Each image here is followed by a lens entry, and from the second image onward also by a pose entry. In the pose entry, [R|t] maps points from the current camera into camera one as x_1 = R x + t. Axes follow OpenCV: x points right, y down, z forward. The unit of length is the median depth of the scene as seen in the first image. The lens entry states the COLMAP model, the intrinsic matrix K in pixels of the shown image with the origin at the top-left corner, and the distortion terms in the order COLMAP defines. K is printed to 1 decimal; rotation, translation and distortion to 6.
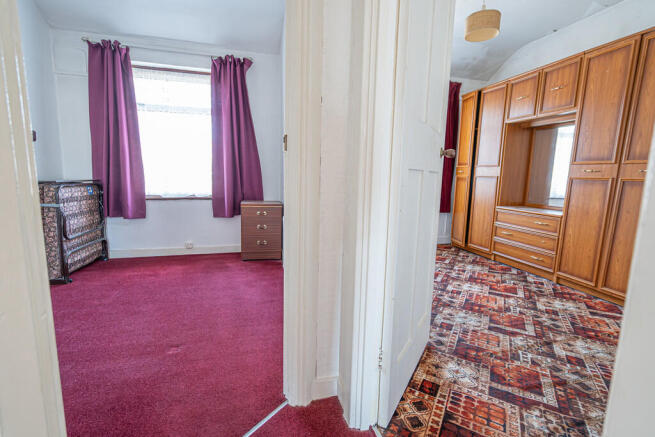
lens RADIAL K [[301.9, 0, 325.1], [0, 301.9, 216.0], [0, 0, 1]] dist [-0.000363, 0.002527]
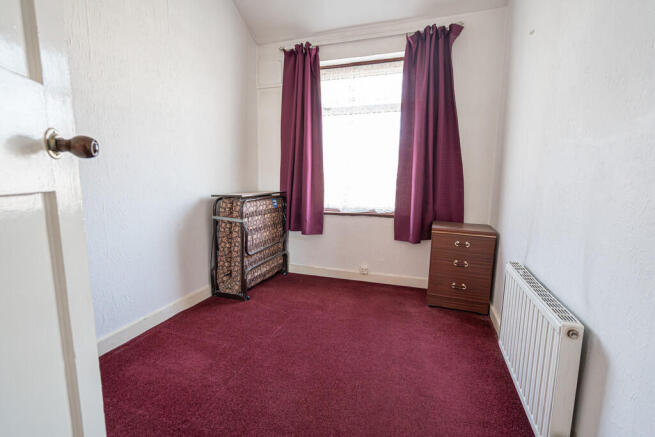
lens RADIAL K [[301.9, 0, 325.9], [0, 301.9, 220.0], [0, 0, 1]] dist [-0.000363, 0.002527]
pose [[0.835007, 0.066482, -0.546208, -0.097735], [-0.066108, 0.997605, 0.020361, -0.056724], [0.546253, 0.019107, 0.837402, 0.256166]]
